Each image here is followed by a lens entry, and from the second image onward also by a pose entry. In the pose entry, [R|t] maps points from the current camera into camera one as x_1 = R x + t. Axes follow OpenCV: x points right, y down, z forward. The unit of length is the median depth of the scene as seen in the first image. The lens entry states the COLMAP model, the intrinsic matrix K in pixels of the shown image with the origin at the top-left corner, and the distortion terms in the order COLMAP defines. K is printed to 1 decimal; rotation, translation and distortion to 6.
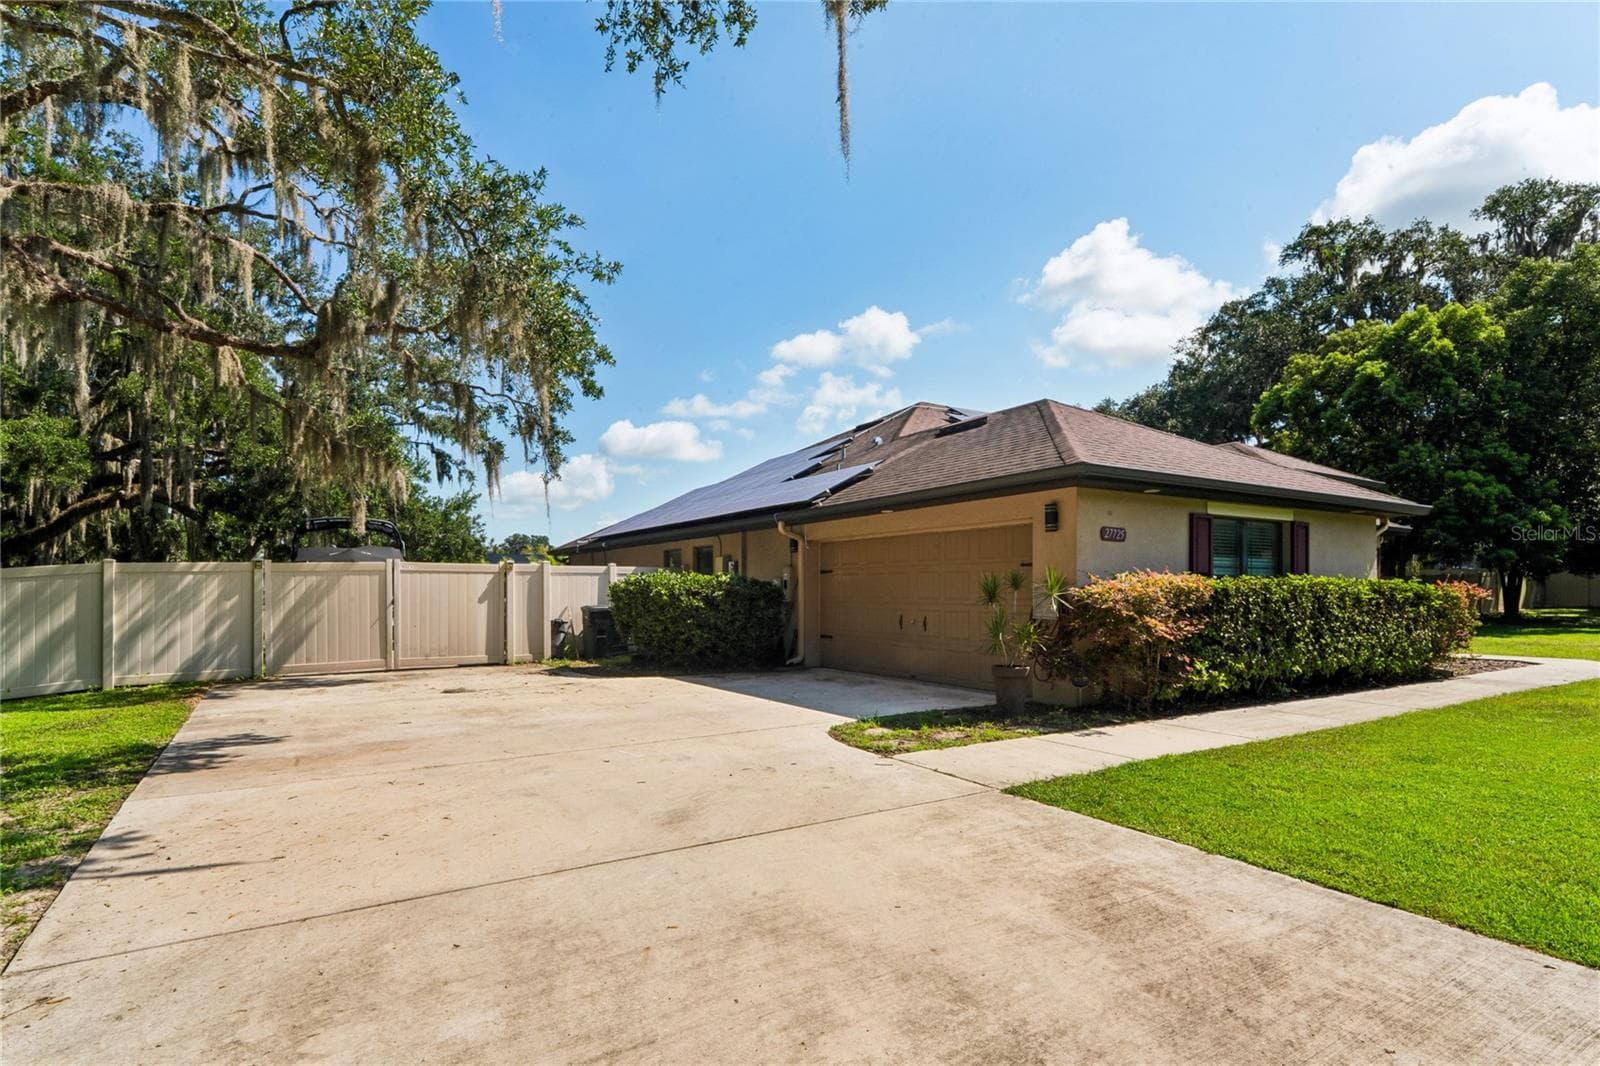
lens RADIAL K [[805.8, 0, 807.0], [0, 805.8, 602.8], [0, 0, 1]] dist [0.004796, 0.000433]
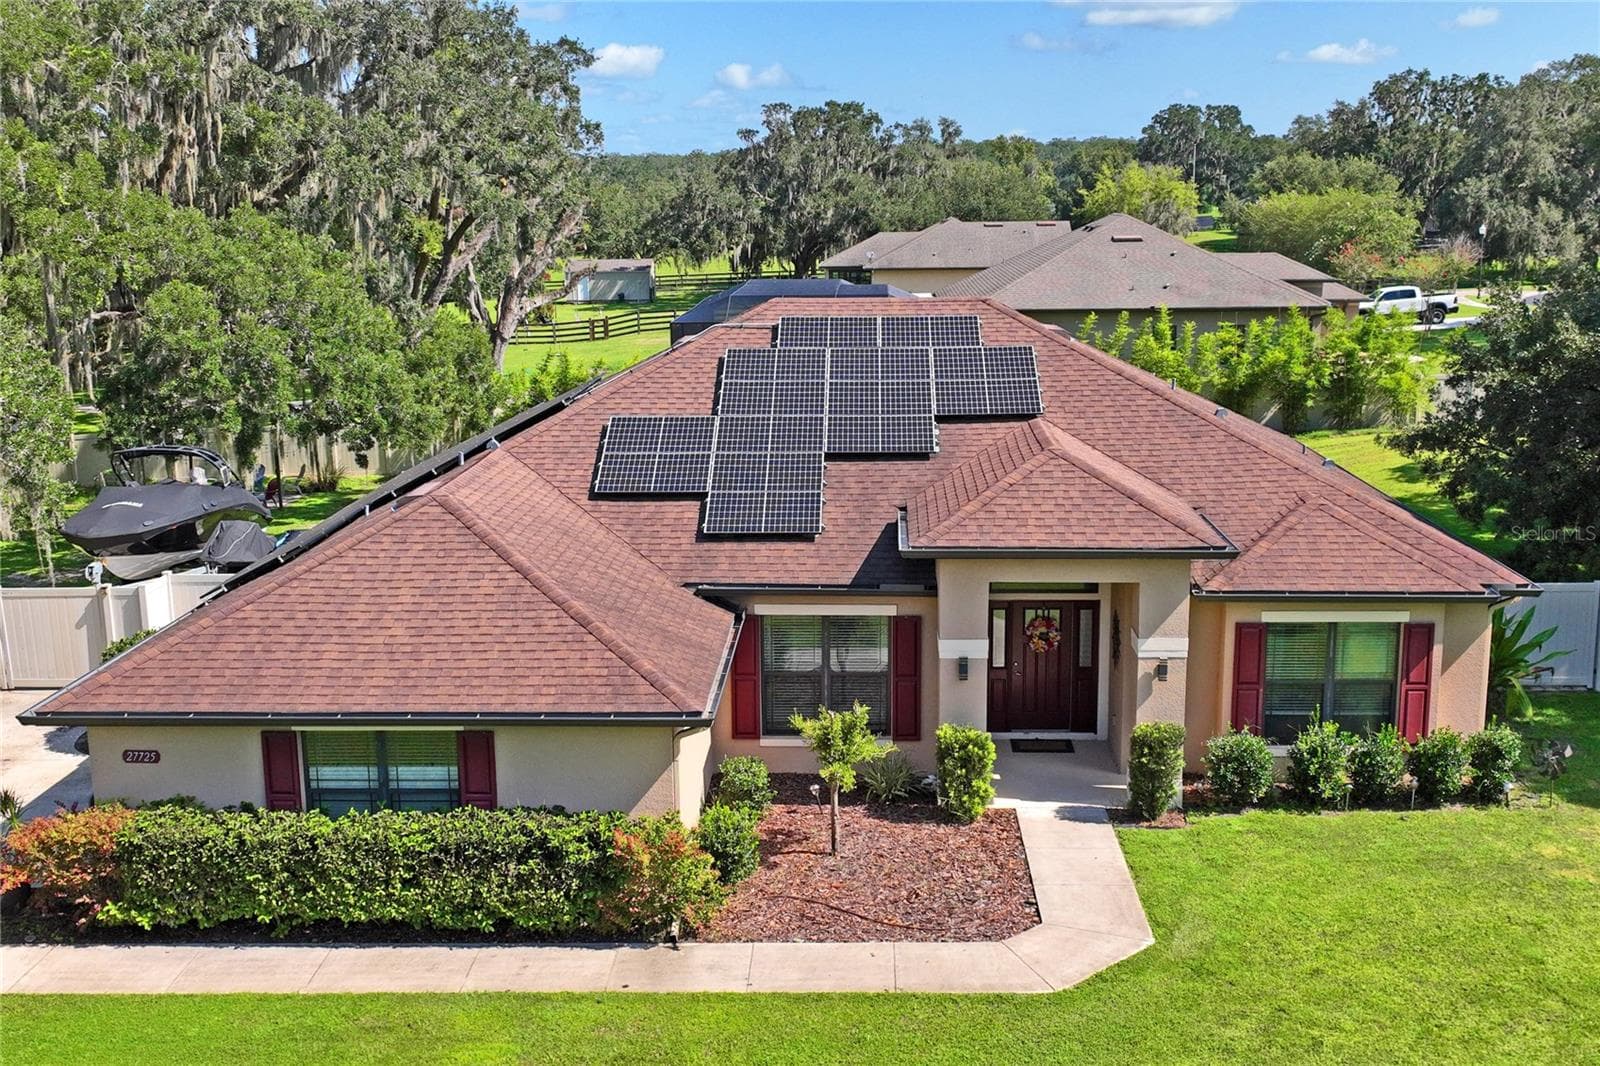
lens RADIAL K [[1660.4, 0, 802.0], [0, 1660.4, 585.6], [0, 0, 1]] dist [0.008340, -0.014177]
pose [[0.838267, 0.115329, -0.532923, 1.415614], [-0.003190, 0.978396, 0.206715, -0.477240], [0.545250, -0.171582, 0.820525, -0.157370]]
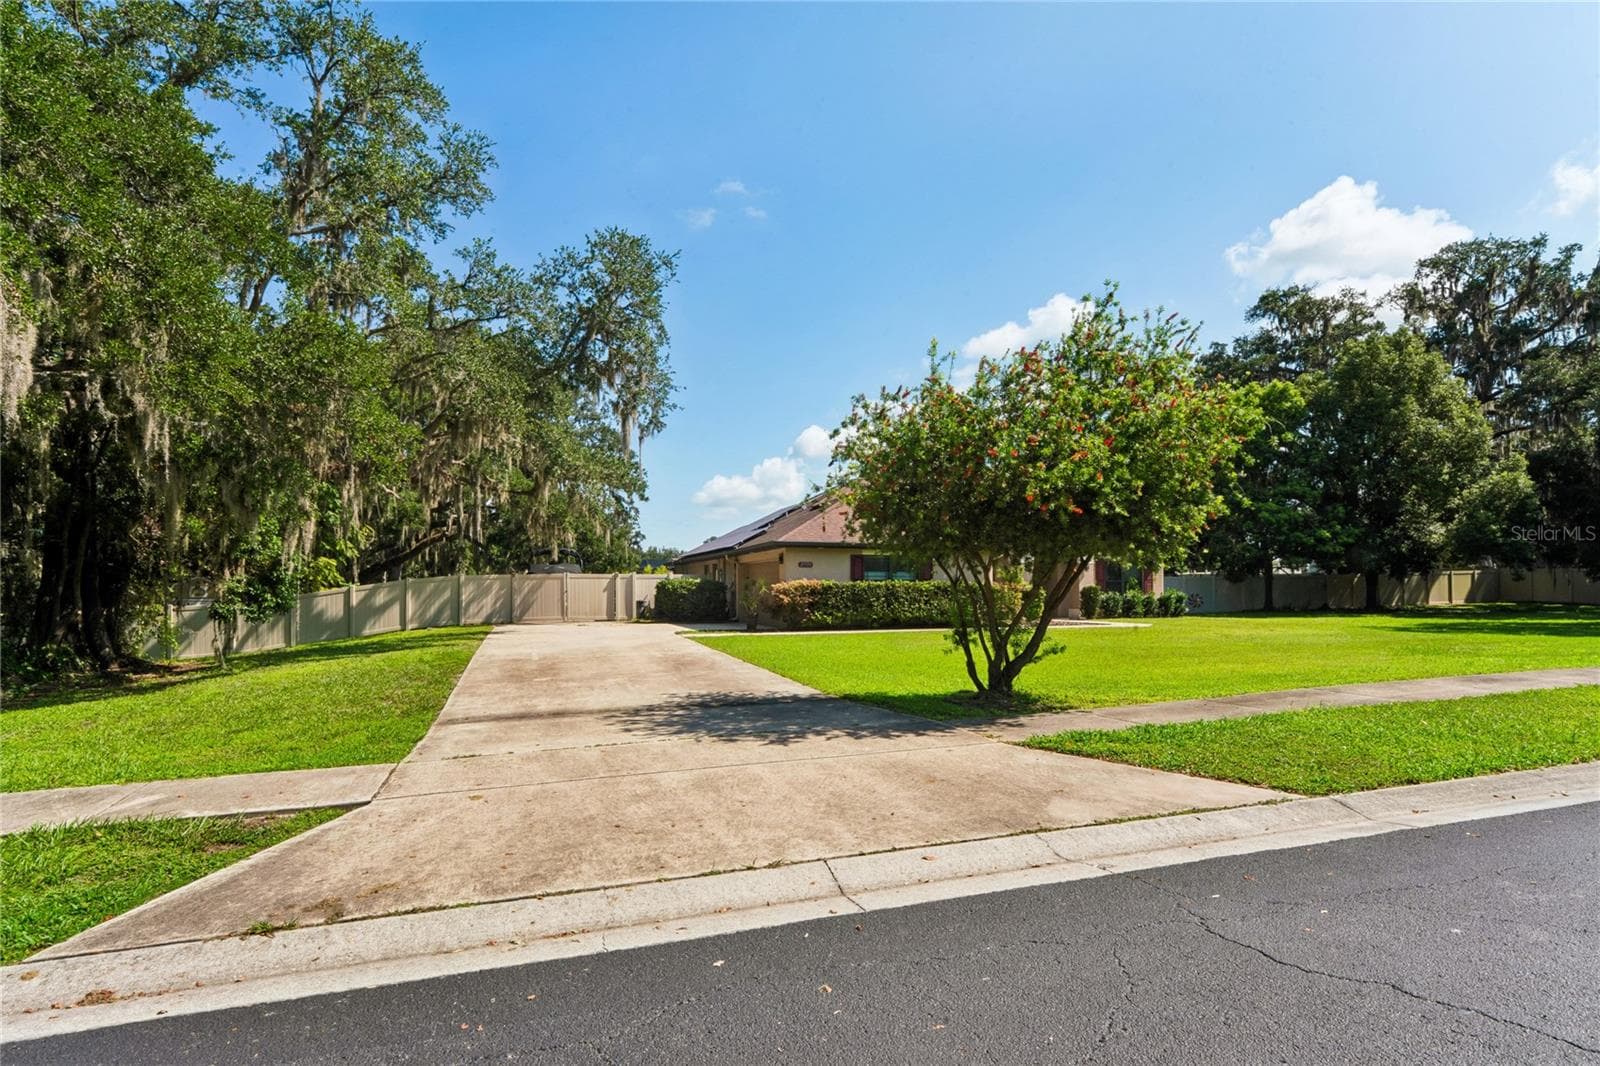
lens RADIAL K [[764.3, 0, 799.1], [0, 764.3, 595.5], [0, 0, 1]] dist [0.035162, 0.000017]
pose [[0.972177, 0.003536, -0.234221, 0.605441], [-0.004872, 0.999975, -0.005122, 0.017659], [0.234197, 0.006120, 0.972170, -0.907201]]
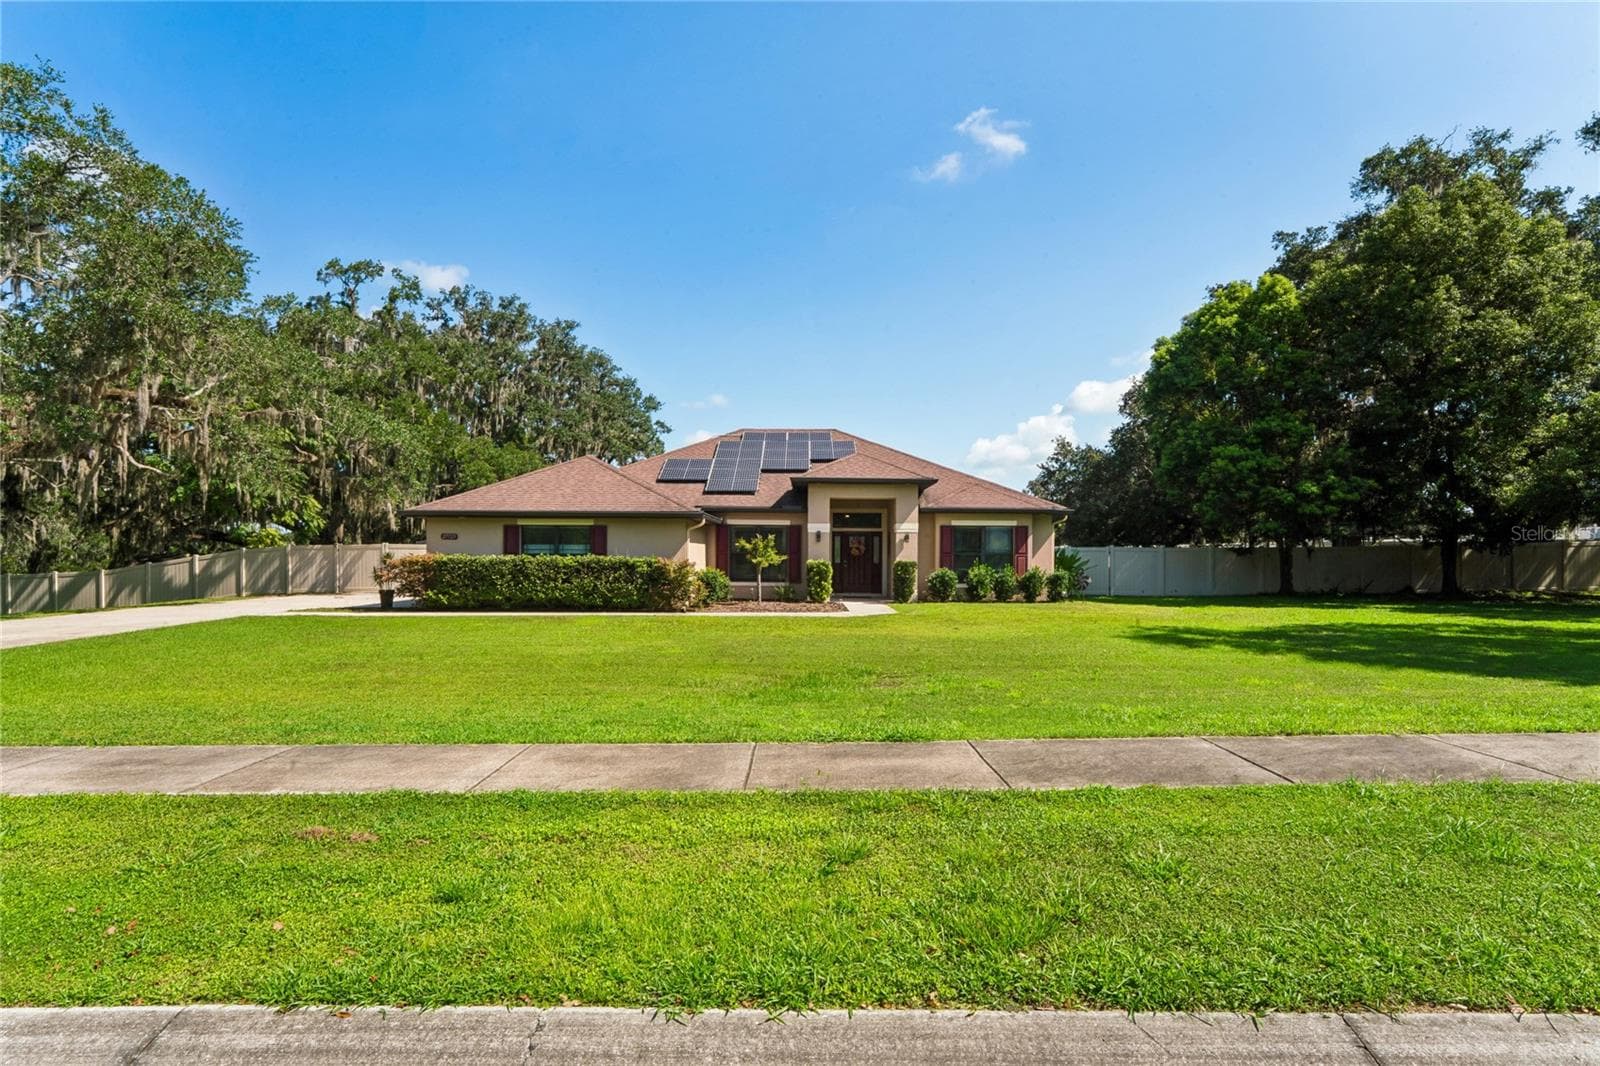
lens RADIAL K [[789.1, 0, 774.3], [0, 789.1, 562.2], [0, 0, 1]] dist [-0.000219, -0.000153]
pose [[0.842807, 0.012250, -0.538076, 1.538816], [-0.014002, 0.999902, 0.000832, -0.017092], [0.538034, 0.006833, 0.842896, -0.261876]]
